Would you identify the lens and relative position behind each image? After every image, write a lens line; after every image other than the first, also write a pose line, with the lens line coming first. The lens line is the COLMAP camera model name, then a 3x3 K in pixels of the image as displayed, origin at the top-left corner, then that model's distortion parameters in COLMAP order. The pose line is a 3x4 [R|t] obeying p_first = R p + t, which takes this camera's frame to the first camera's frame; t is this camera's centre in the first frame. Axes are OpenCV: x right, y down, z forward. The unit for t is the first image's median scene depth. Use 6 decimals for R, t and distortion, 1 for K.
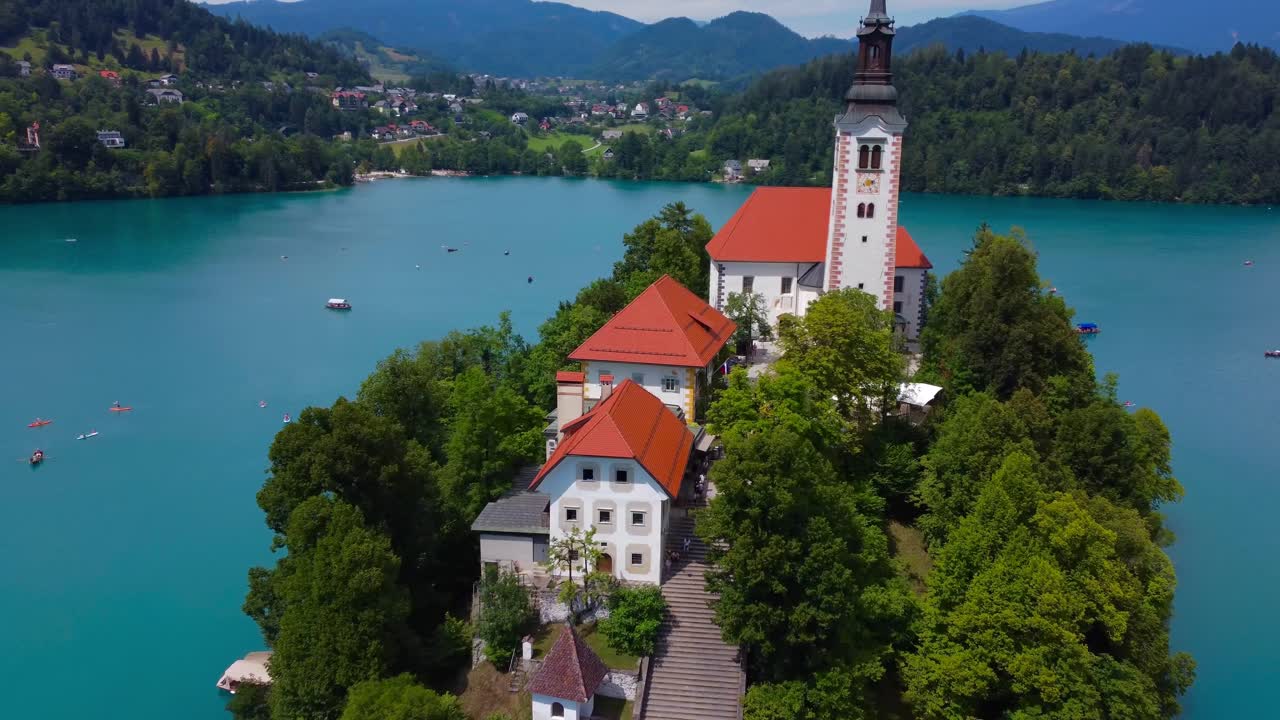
lens RADIAL K [[1022.5, 0, 643.1], [0, 1022.5, 357.0], [0, 0, 1]] dist [-0.011336, 0.000126]
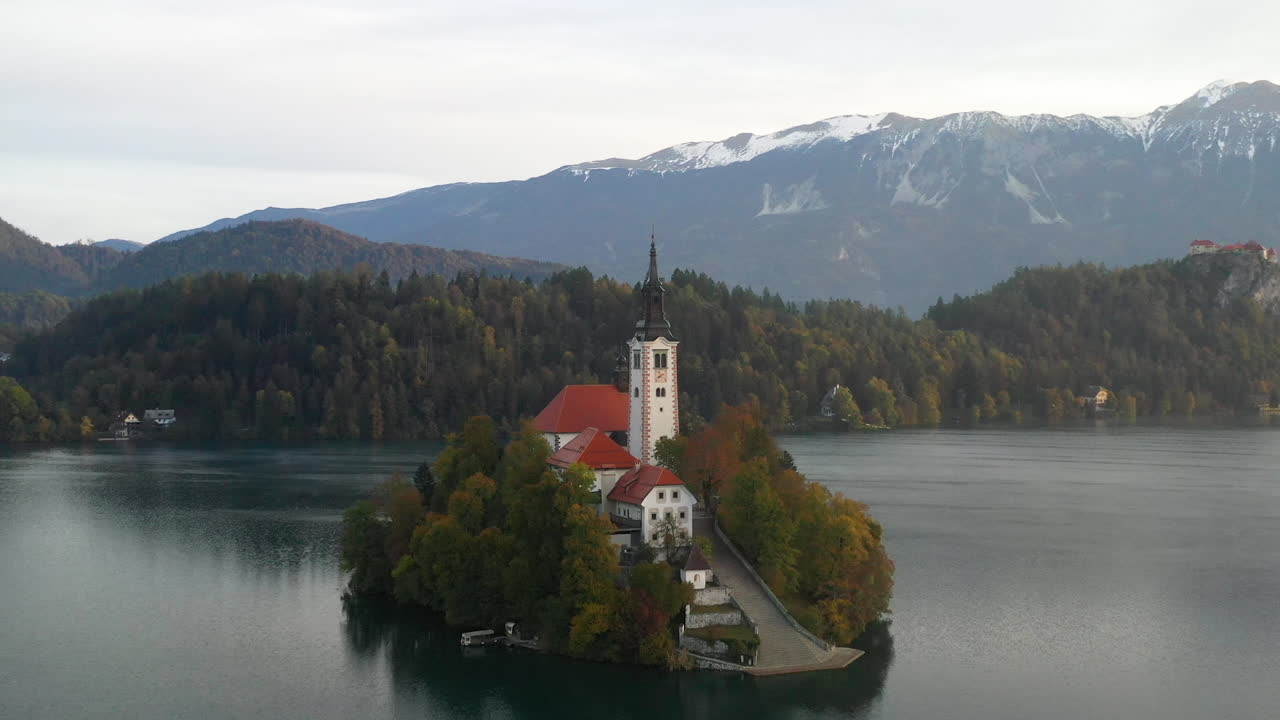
lens RADIAL K [[1578.8, 0, 640.0], [0, 1578.8, 360.0], [0, 0, 1]] dist [0.002497, -0.021741]
pose [[0.862798, -0.021196, 0.505104, -0.178844], [0.136535, 0.971763, -0.192444, 0.047670], [-0.486763, 0.235004, 0.841329, -0.186392]]
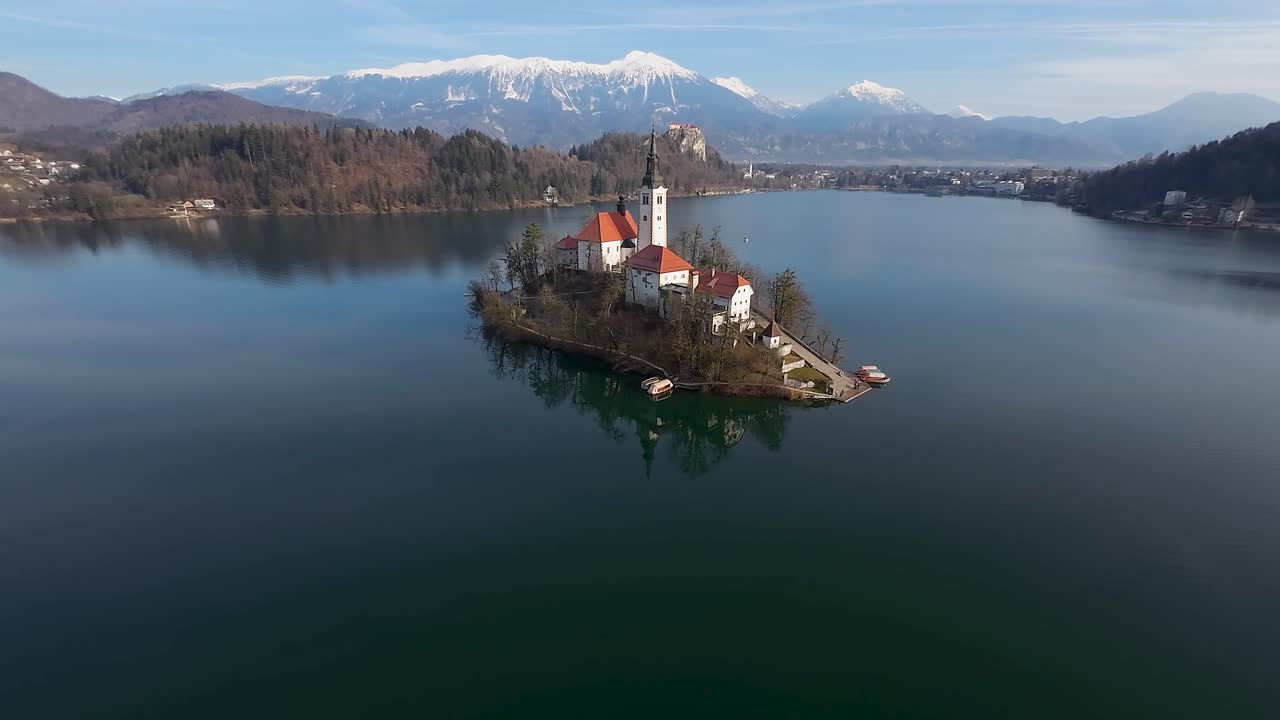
lens RADIAL K [[604.5, 0, 637.8], [0, 604.5, 357.1], [0, 0, 1]] dist [0.002425, 0.000630]
pose [[0.623589, -0.245062, 0.742349, -0.199821], [0.183368, 0.968955, 0.165836, -0.008802], [-0.759943, 0.032710, 0.649166, -0.013820]]
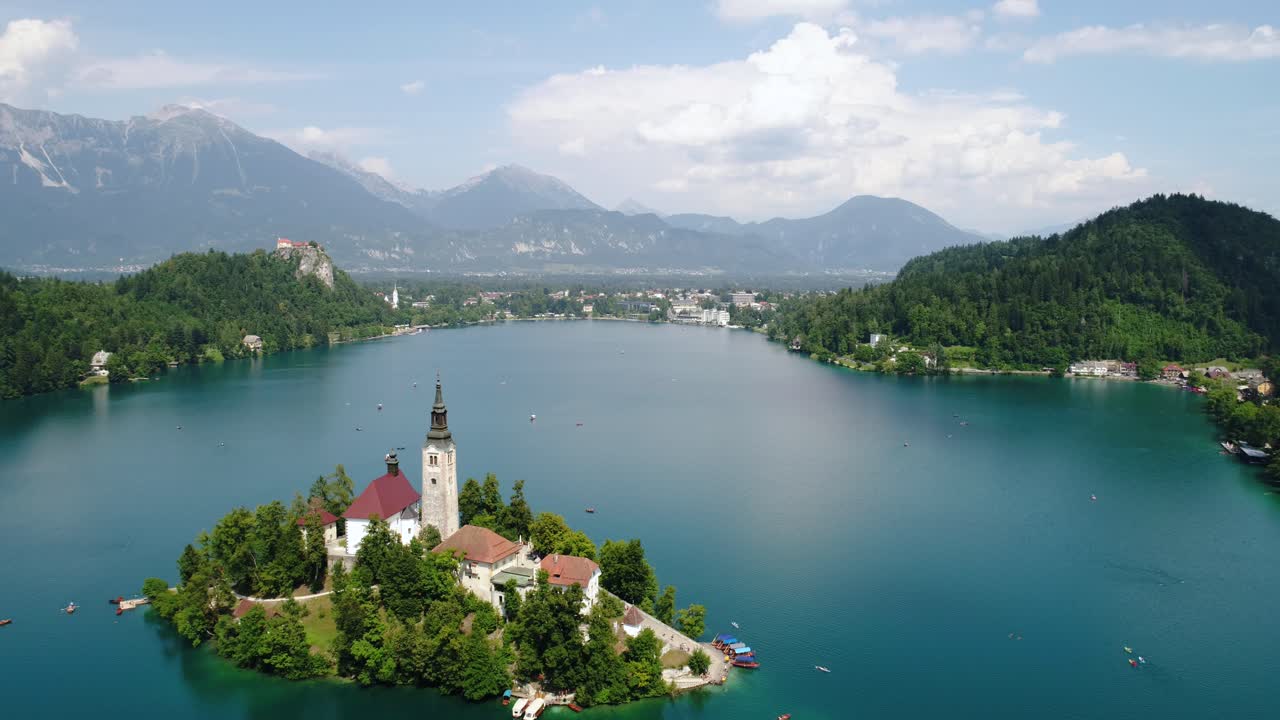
lens RADIAL K [[896.7, 0, 643.4], [0, 896.7, 368.2], [0, 0, 1]] dist [-0.001258, -0.000517]
pose [[0.197999, -0.117637, 0.973118, -0.286291], [0.226014, 0.971500, 0.071455, -0.074020], [-0.953789, 0.205790, 0.218943, 0.004231]]
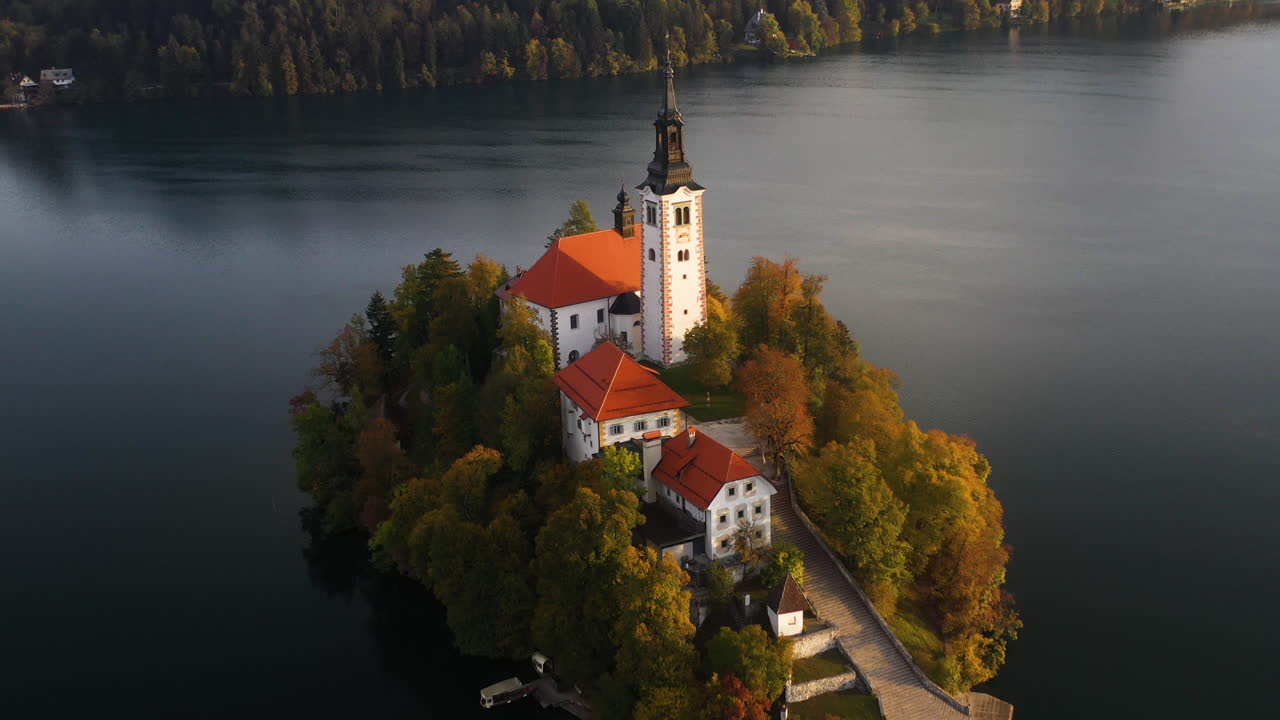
lens RADIAL K [[1437.9, 0, 640.6], [0, 1437.9, 355.8], [0, 0, 1]] dist [-0.001748, -0.005591]
pose [[0.820619, -0.211336, 0.530962, -0.135063], [0.178432, 0.977412, 0.113262, -0.038325], [-0.542905, 0.001796, 0.839792, -0.083908]]
